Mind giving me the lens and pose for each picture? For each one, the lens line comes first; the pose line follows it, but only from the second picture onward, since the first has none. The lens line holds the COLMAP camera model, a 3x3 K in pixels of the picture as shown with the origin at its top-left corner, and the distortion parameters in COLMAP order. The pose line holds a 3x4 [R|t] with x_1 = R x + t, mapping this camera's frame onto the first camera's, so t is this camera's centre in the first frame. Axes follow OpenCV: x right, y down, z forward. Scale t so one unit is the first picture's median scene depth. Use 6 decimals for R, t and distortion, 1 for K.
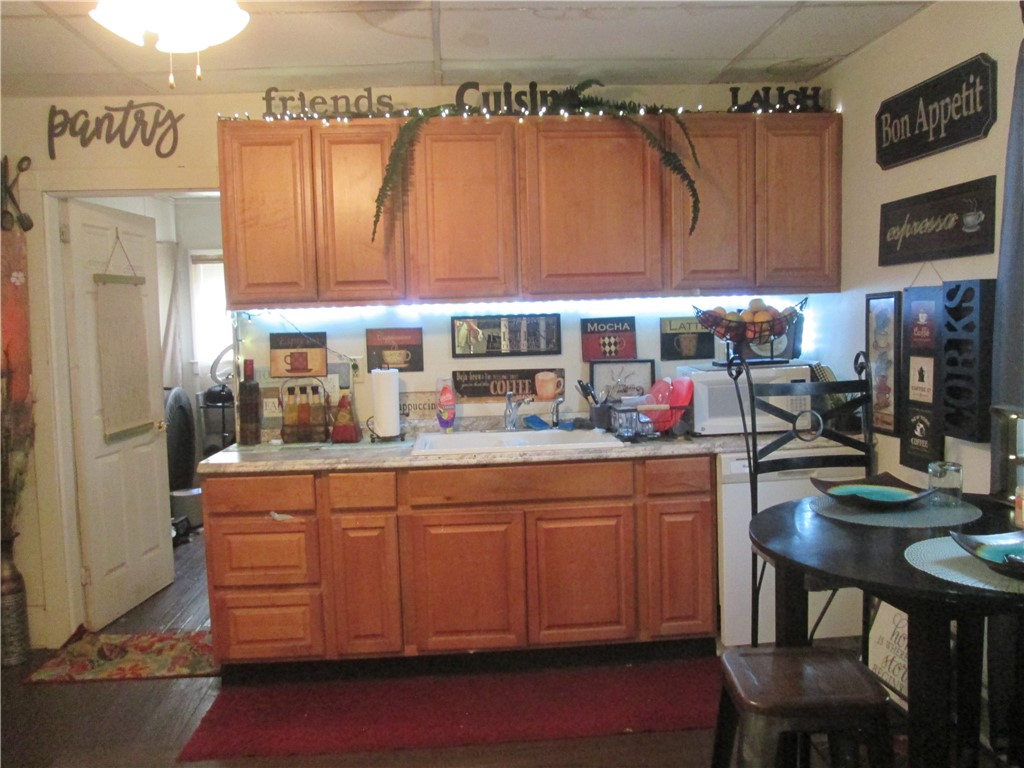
lens RADIAL K [[838.9, 0, 507.7], [0, 838.9, 395.1], [0, 0, 1]] dist [-0.062359, 0.039686]
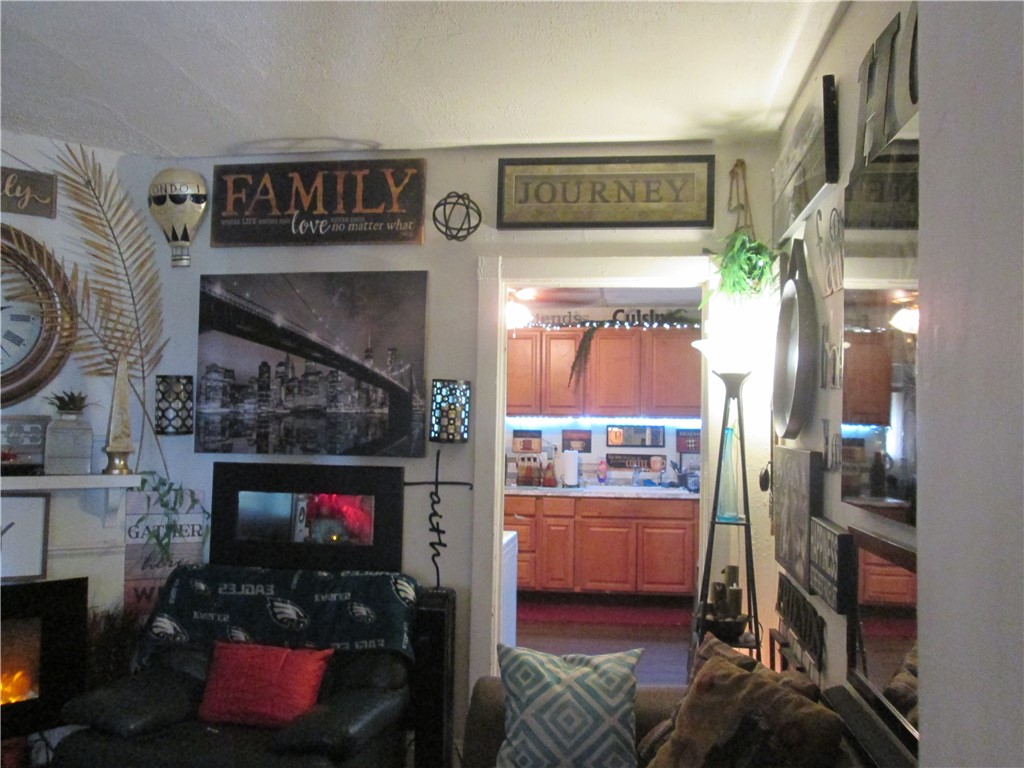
lens RADIAL K [[838.9, 0, 507.7], [0, 838.9, 395.1], [0, 0, 1]] dist [-0.062359, 0.039686]
pose [[0.977790, 0.032284, -0.207084, 0.109850], [-0.057567, 0.991432, -0.117251, 0.079159], [0.201525, 0.126568, 0.971271, -0.950748]]
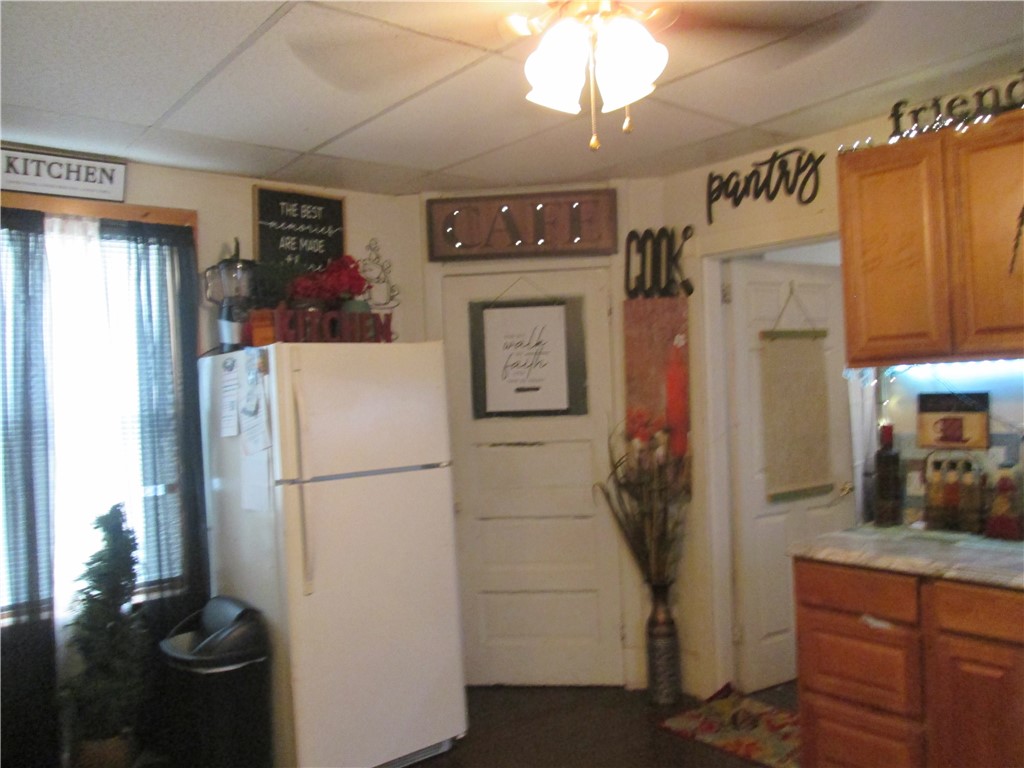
lens RADIAL K [[838.9, 0, 507.7], [0, 838.9, 395.1], [0, 0, 1]] dist [-0.062359, 0.039686]
pose [[0.575547, 0.007116, -0.817738, 0.157714], [-0.045893, 0.998667, -0.023610, -0.035559], [0.816480, 0.051117, 0.575107, 0.200985]]
